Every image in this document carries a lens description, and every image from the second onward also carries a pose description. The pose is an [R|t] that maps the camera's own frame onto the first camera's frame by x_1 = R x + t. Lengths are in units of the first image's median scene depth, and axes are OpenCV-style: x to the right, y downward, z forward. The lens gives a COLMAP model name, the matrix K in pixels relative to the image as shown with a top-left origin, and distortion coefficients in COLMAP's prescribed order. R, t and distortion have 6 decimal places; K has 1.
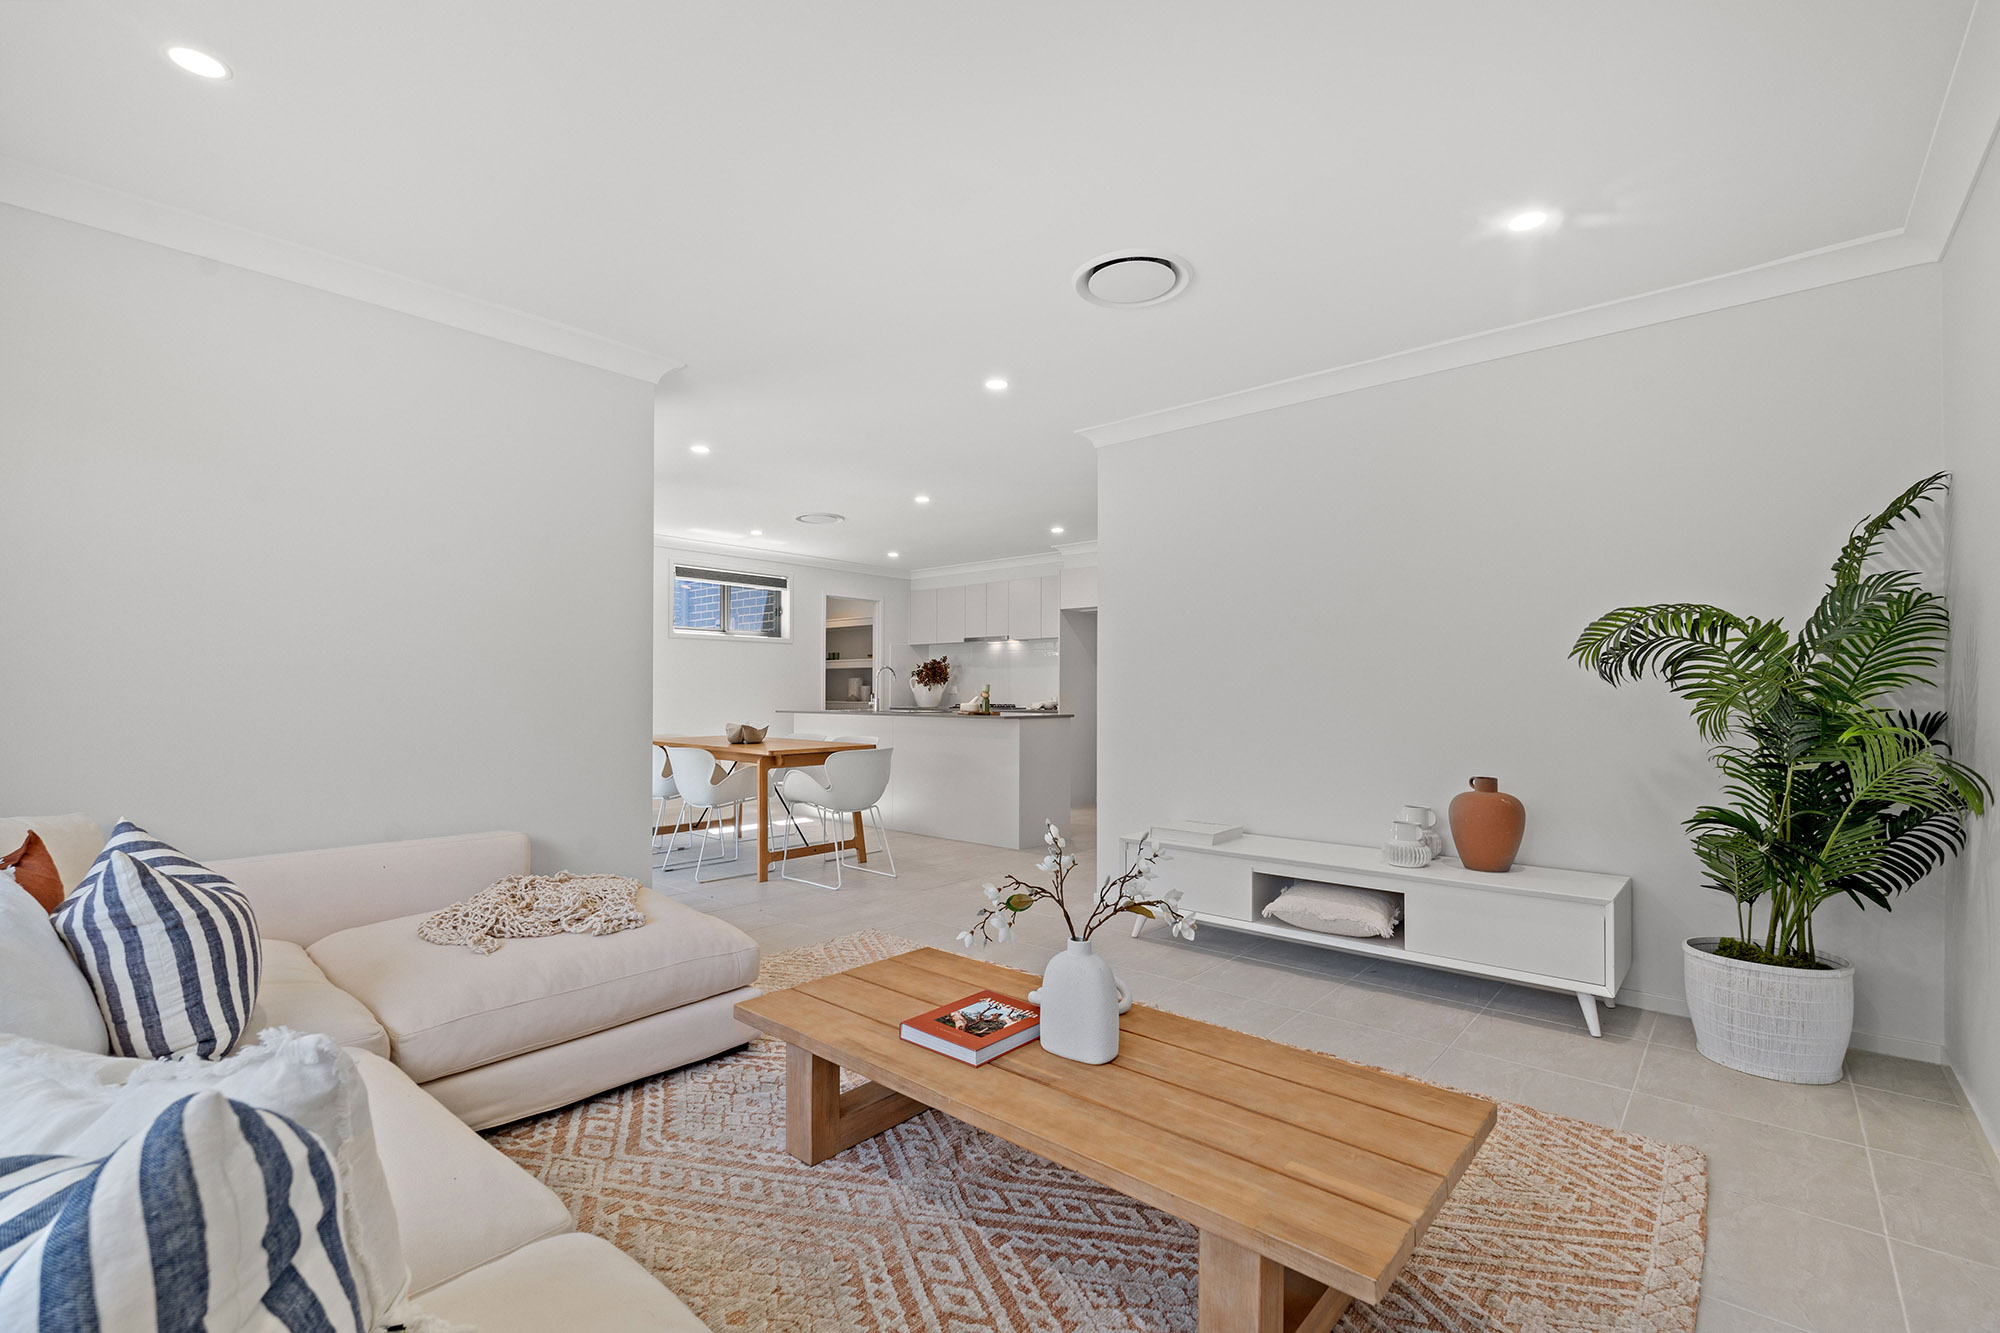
lens RADIAL K [[881.8, 0, 992.9], [0, 881.8, 672.9], [0, 0, 1]] dist [-0.000005, -0.000003]
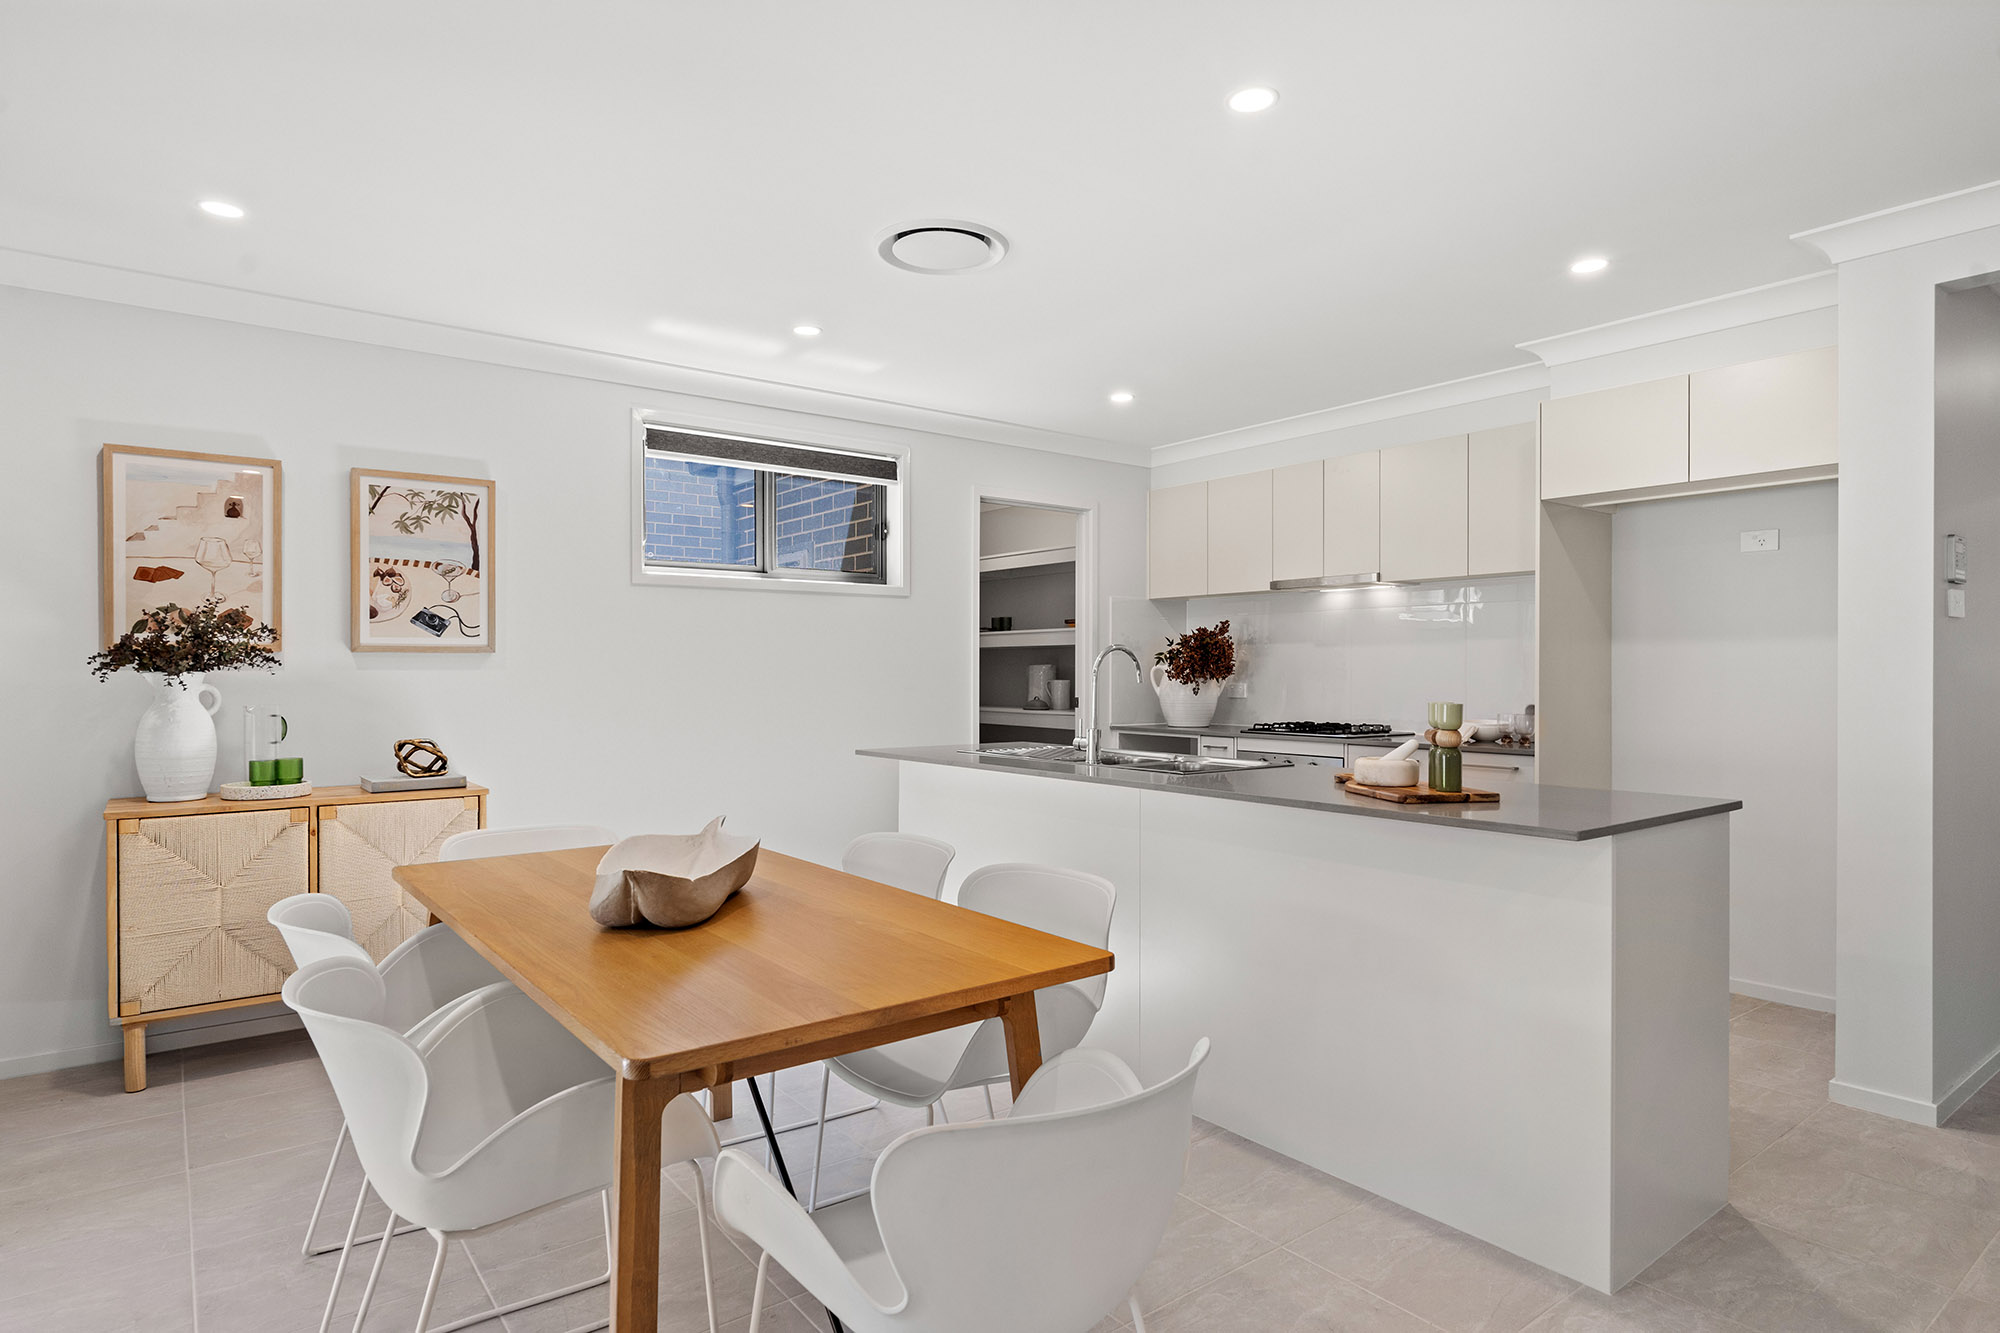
lens RADIAL K [[1123.1, 0, 1001.9], [0, 1123.1, 665.4], [0, 0, 1]] dist [0.000645, 0.000075]
pose [[0.981774, -0.002719, -0.190030, -0.058759], [0.005700, 0.999869, 0.015141, -0.004798], [0.189964, -0.015948, 0.981661, 0.384706]]
